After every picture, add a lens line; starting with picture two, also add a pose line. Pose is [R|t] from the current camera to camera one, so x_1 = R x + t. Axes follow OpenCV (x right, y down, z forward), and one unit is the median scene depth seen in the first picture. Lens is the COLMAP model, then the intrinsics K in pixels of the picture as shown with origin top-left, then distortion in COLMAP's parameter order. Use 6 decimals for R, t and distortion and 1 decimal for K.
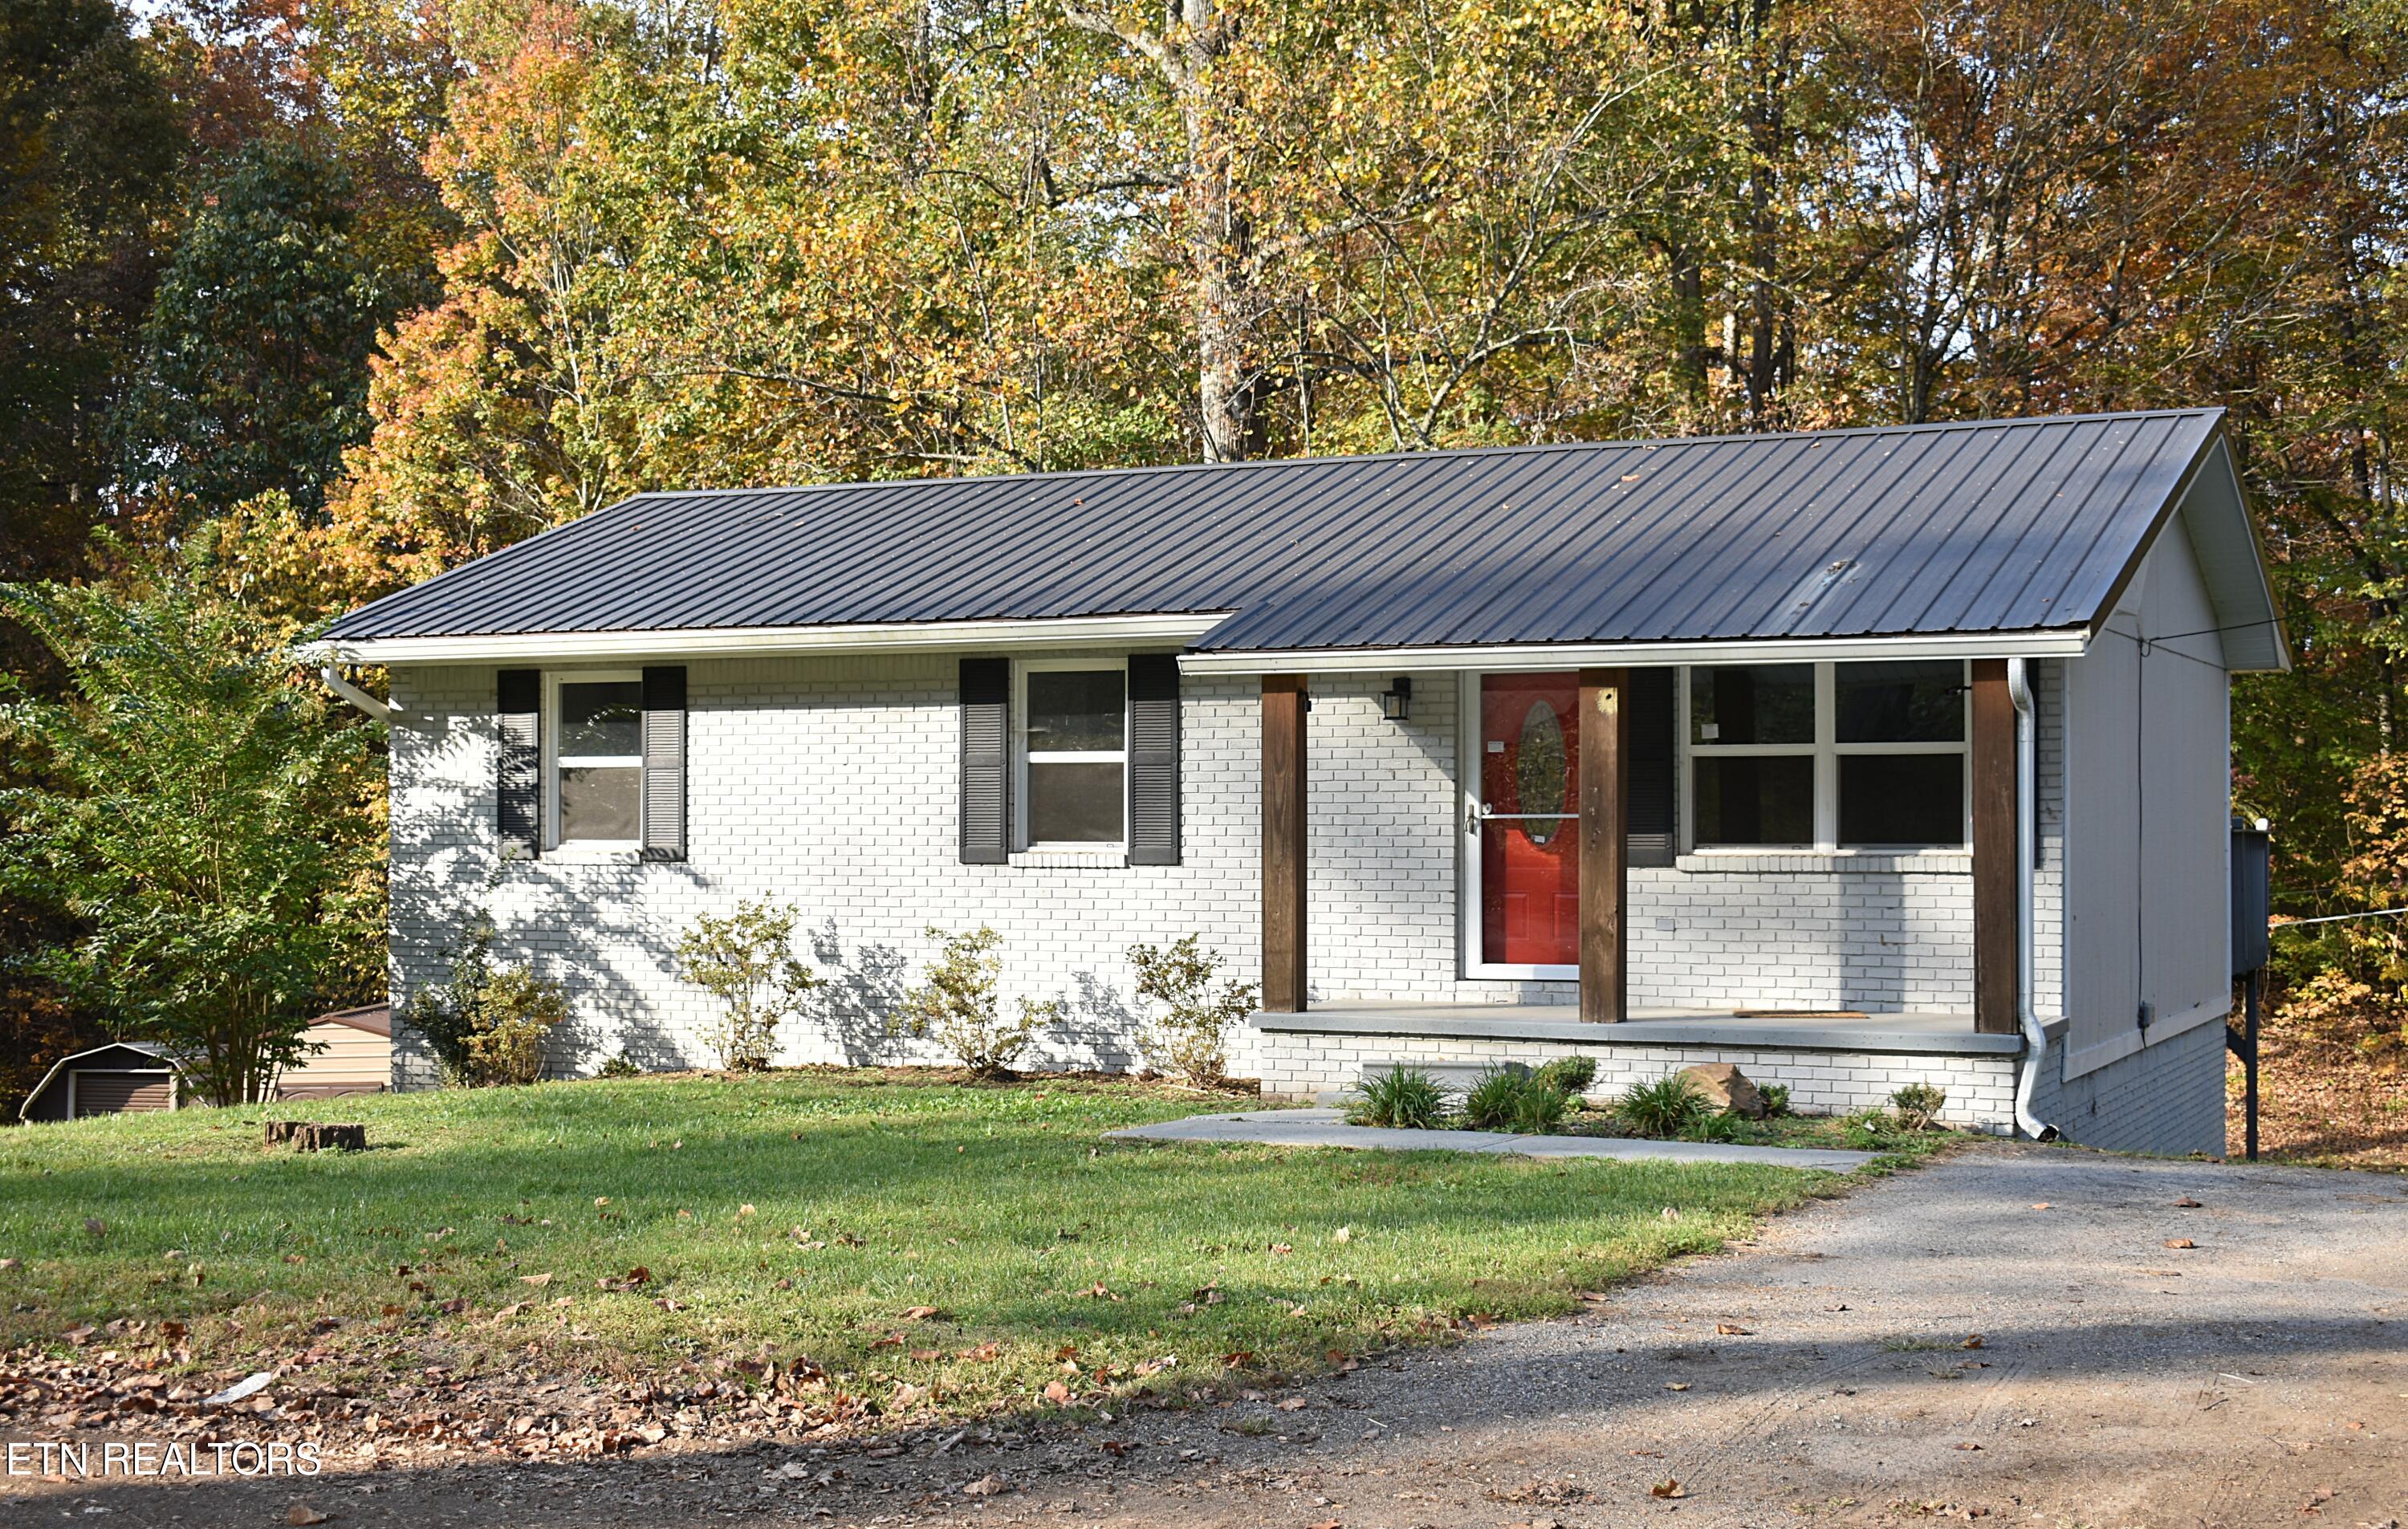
lens RADIAL K [[3163.0, 0, 1199.6], [0, 3163.0, 786.4], [0, 0, 1]] dist [-0.020986, 0.000000]
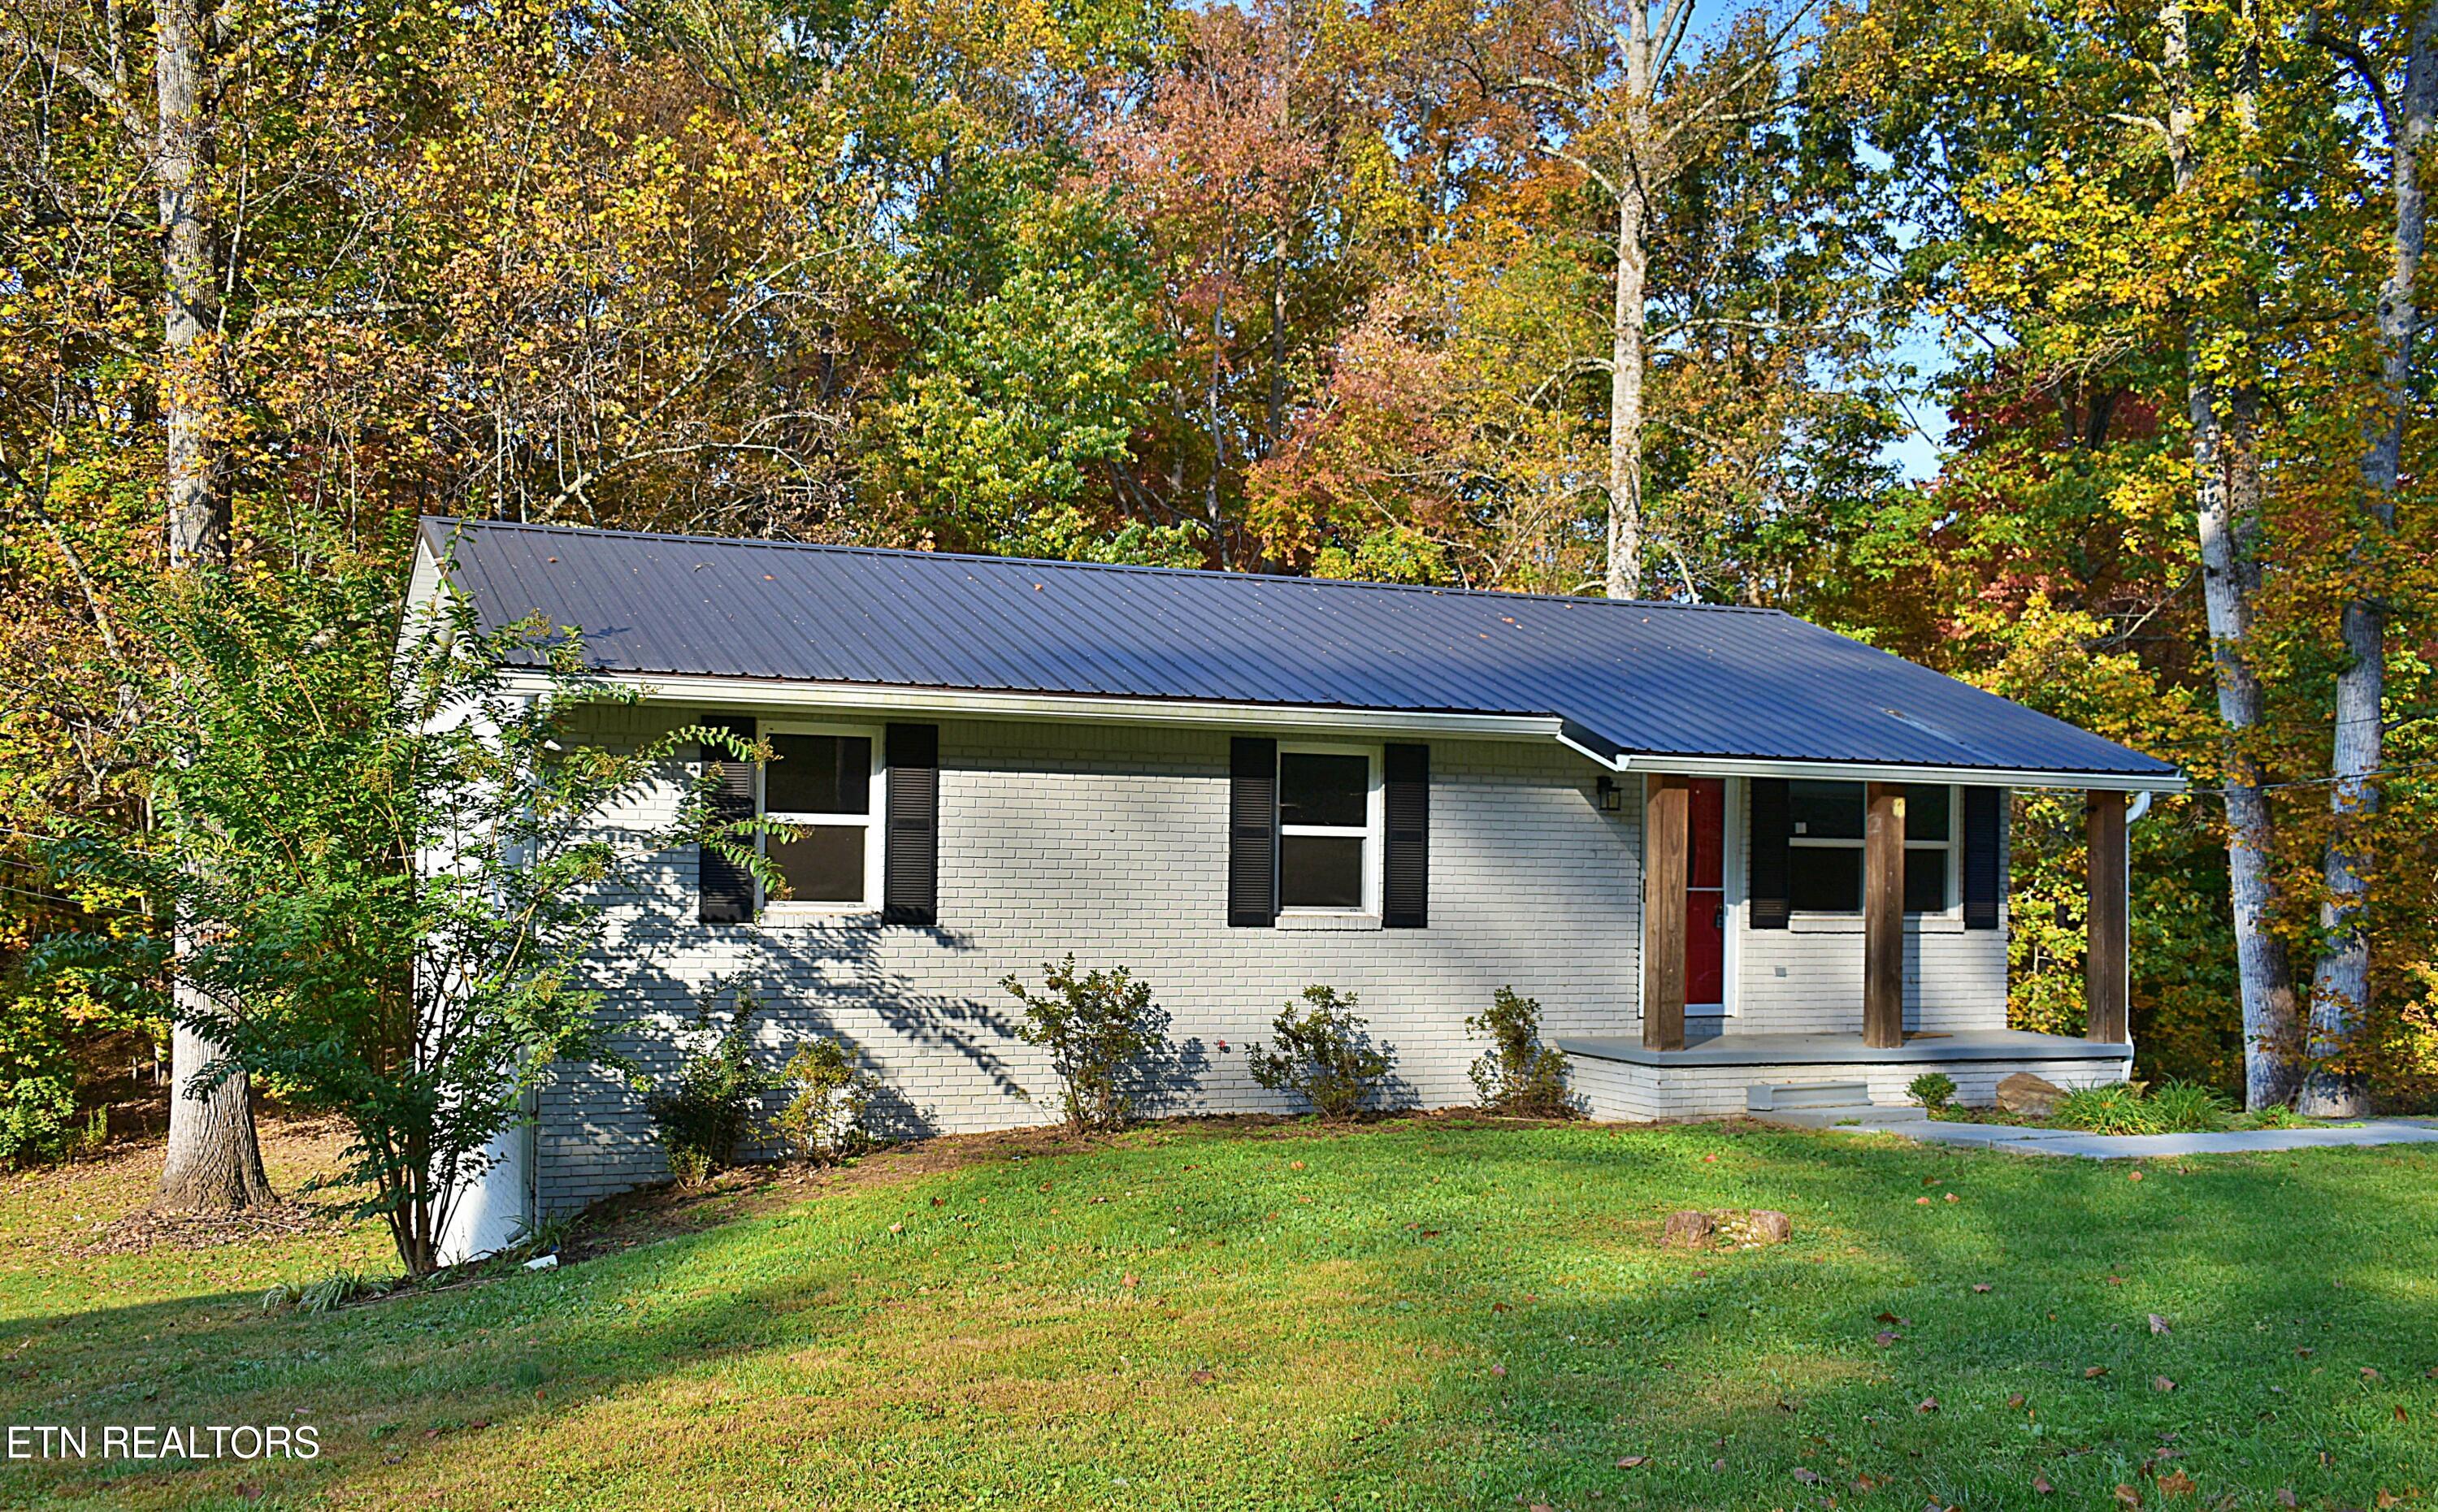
lens RADIAL K [[2443.2, 0, 1144.6], [0, 2443.2, 825.4], [0, 0, 1]] dist [-0.018394, 0.000000]
pose [[0.658992, 0.025920, 0.751703, -0.712282], [-0.027173, 0.999574, -0.010646, 0.000100], [-0.751659, -0.013410, 0.659416, 0.462138]]
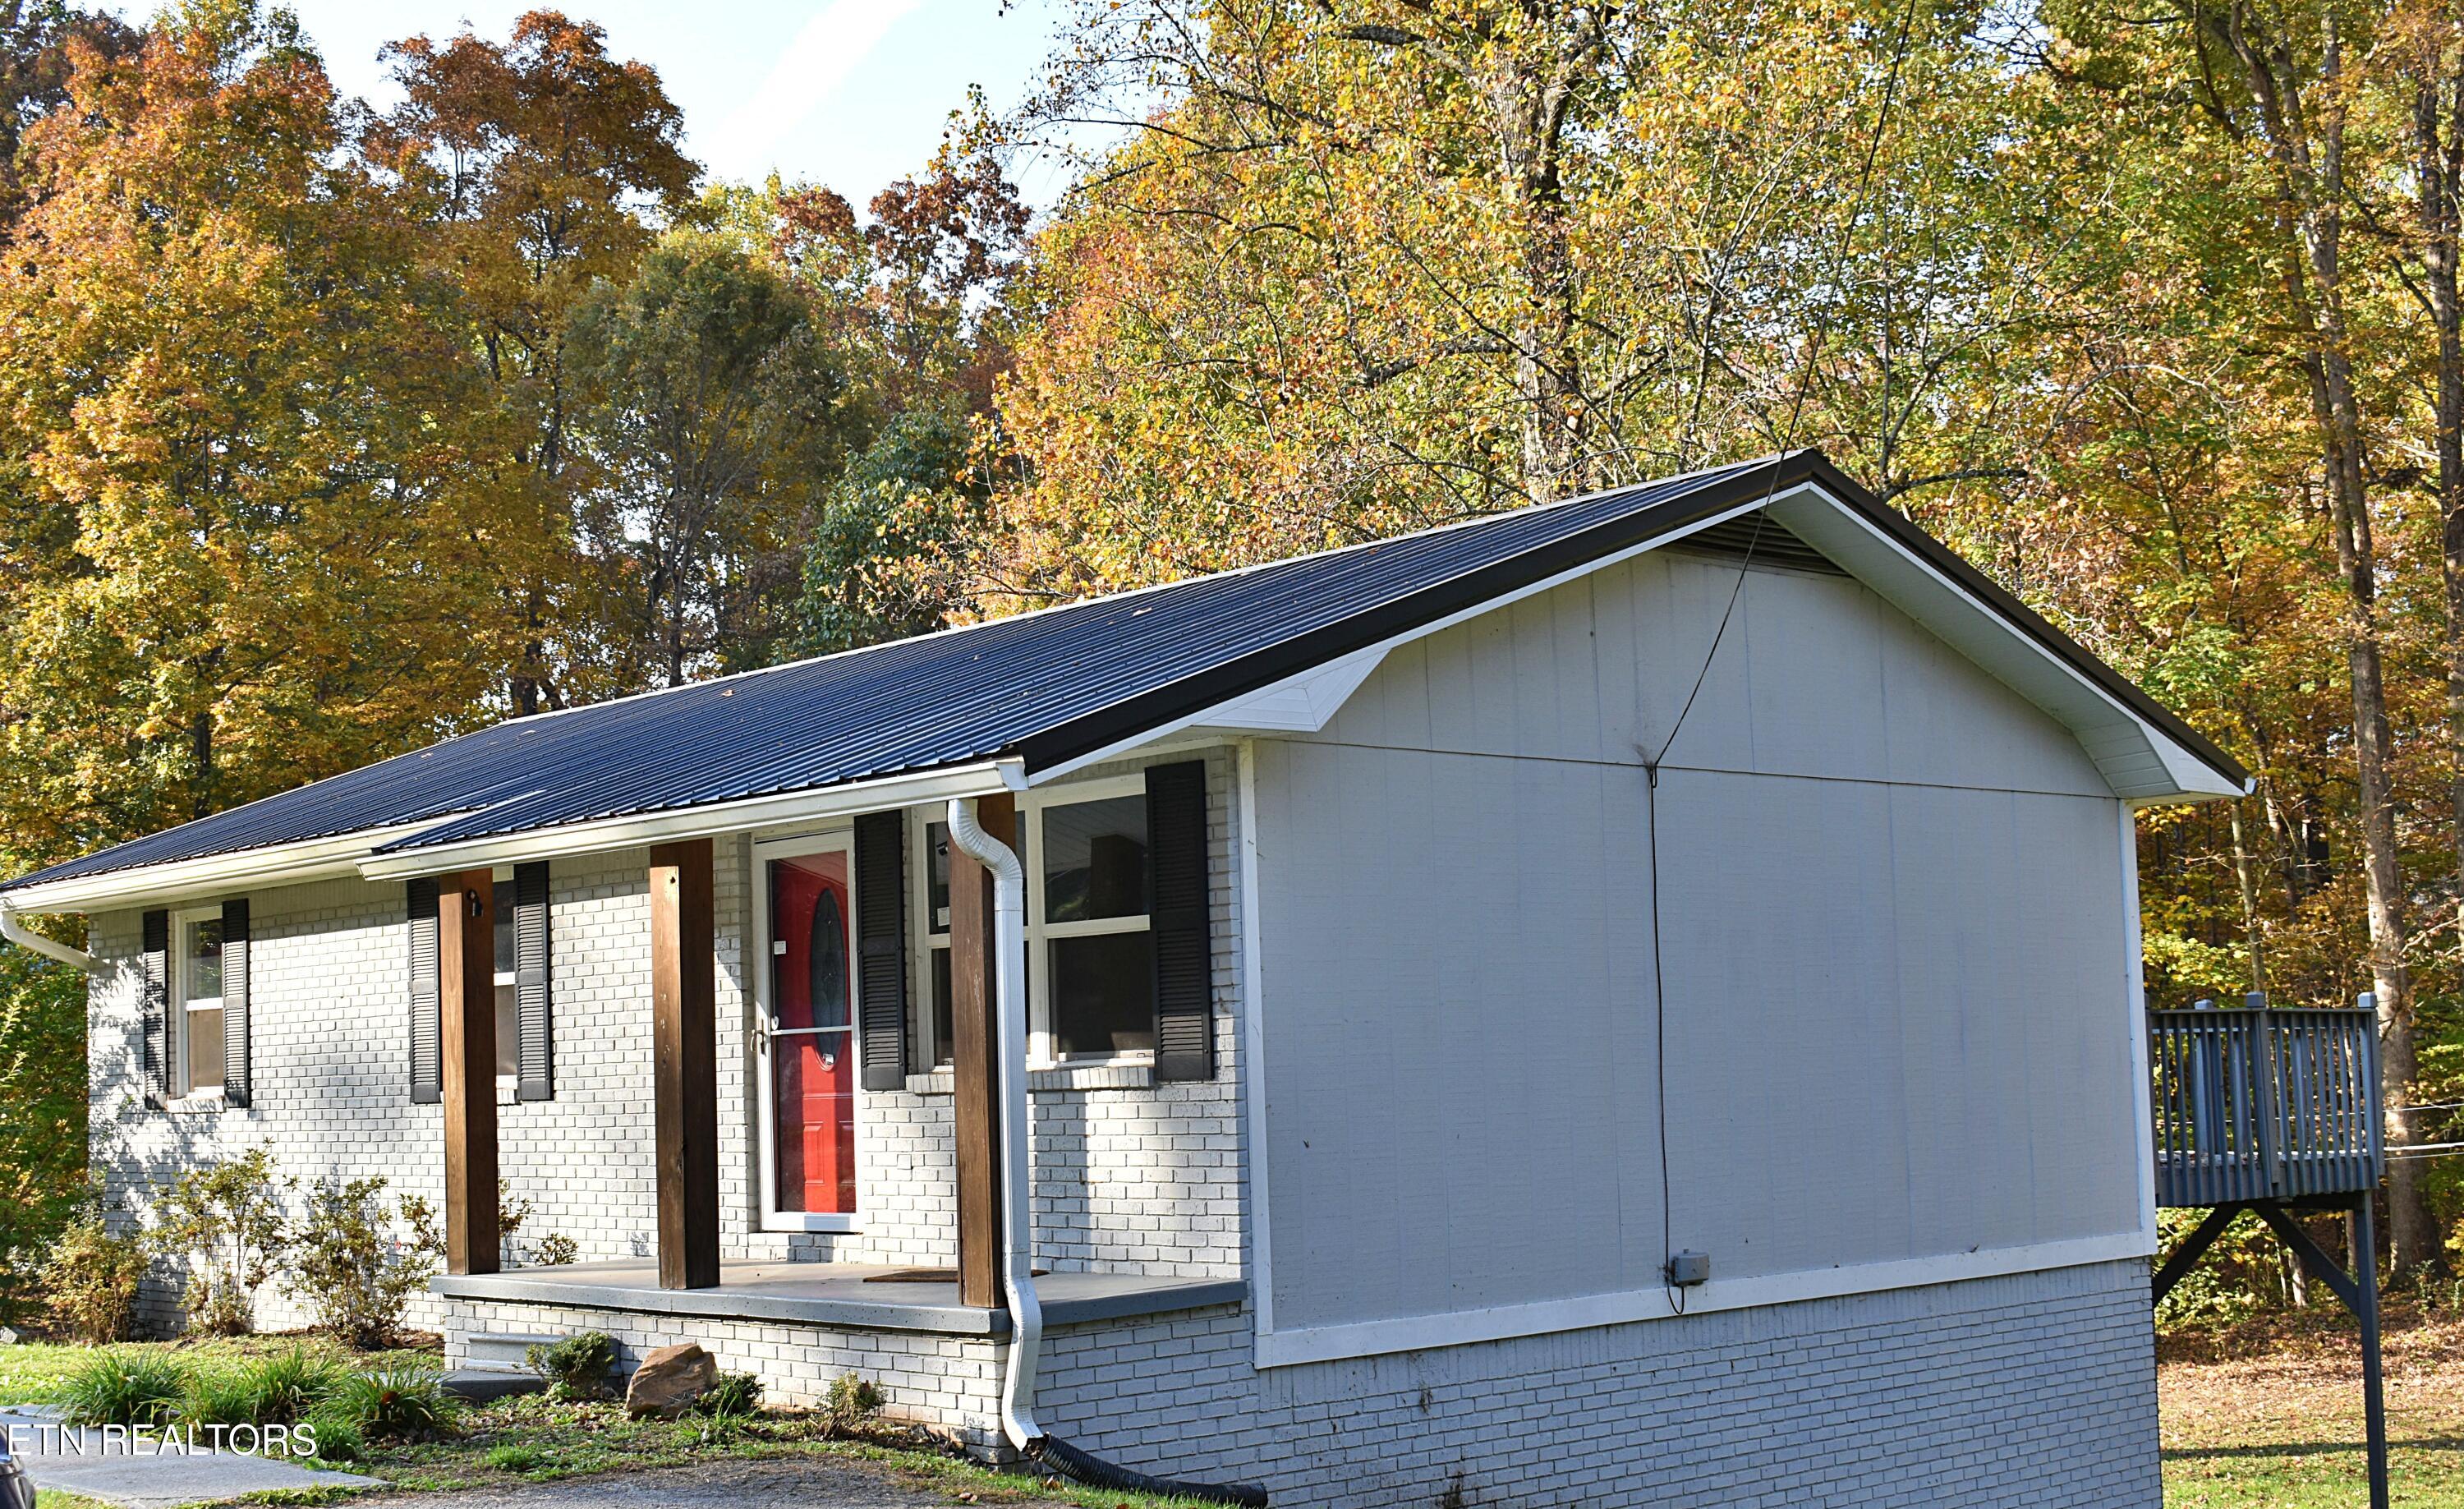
lens RADIAL K [[3065.6, 0, 1167.4], [0, 3065.6, 862.7], [0, 0, 1]] dist [-0.026256, 0.000000]
pose [[0.924233, -0.054833, -0.377871, 0.445998], [0.036090, 0.997749, -0.056511, 0.012933], [0.380119, 0.038592, 0.924132, 0.272423]]
